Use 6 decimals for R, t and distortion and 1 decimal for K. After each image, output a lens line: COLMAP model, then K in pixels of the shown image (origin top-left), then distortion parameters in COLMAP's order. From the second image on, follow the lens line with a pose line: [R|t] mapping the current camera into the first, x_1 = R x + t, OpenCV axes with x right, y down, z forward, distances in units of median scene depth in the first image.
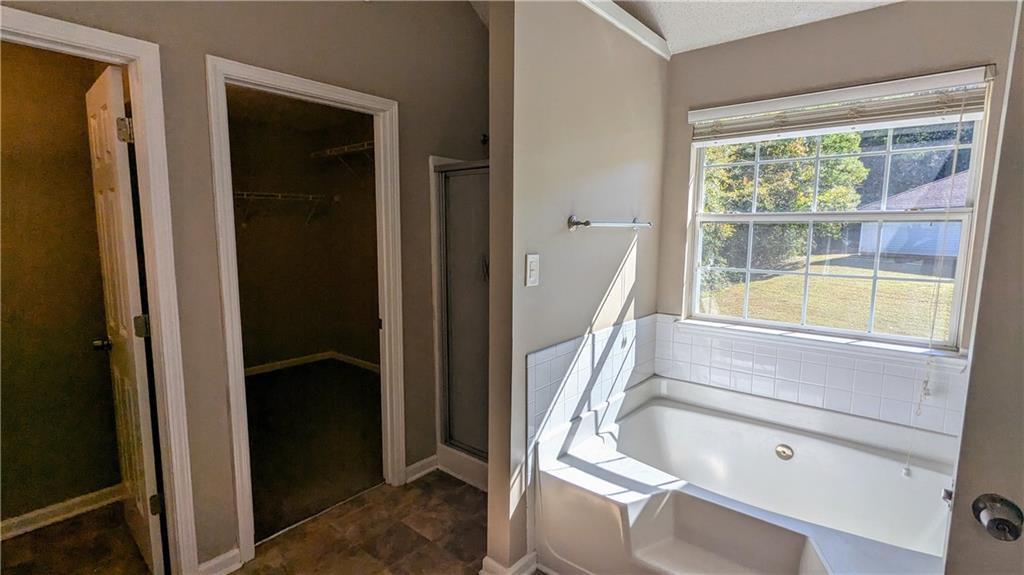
lens RADIAL K [[484.6, 0, 509.6], [0, 484.6, 291.2], [0, 0, 1]] dist [-0.001921, 0.003708]
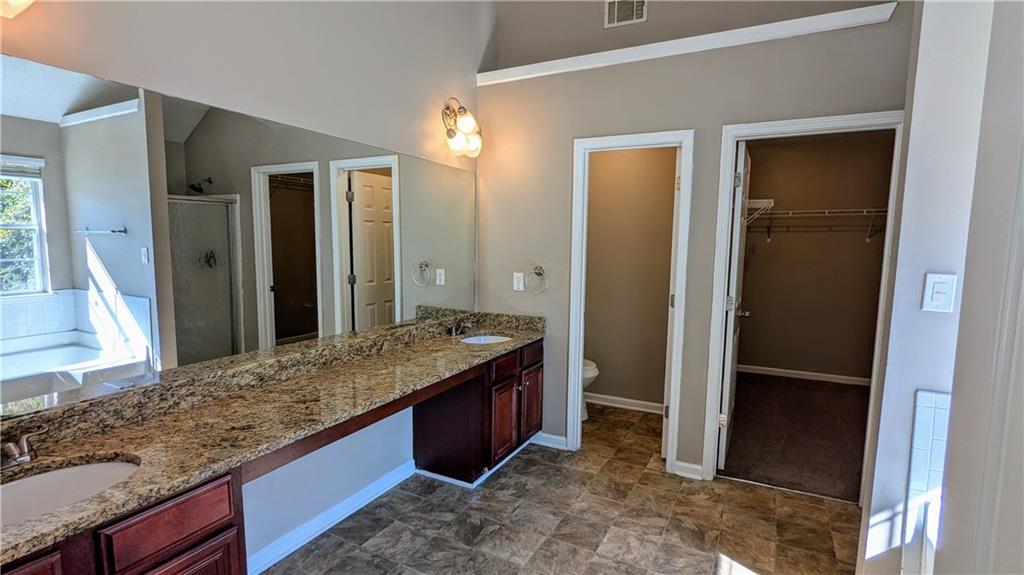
lens RADIAL K [[484.6, 0, 510.7], [0, 484.6, 287.7], [0, 0, 1]] dist [-0.001921, 0.003708]
pose [[0.209806, 0.100086, -0.972607, 0.683782], [-0.139360, 0.987652, 0.071572, -0.008671], [0.967760, 0.120526, 0.221163, 0.086347]]
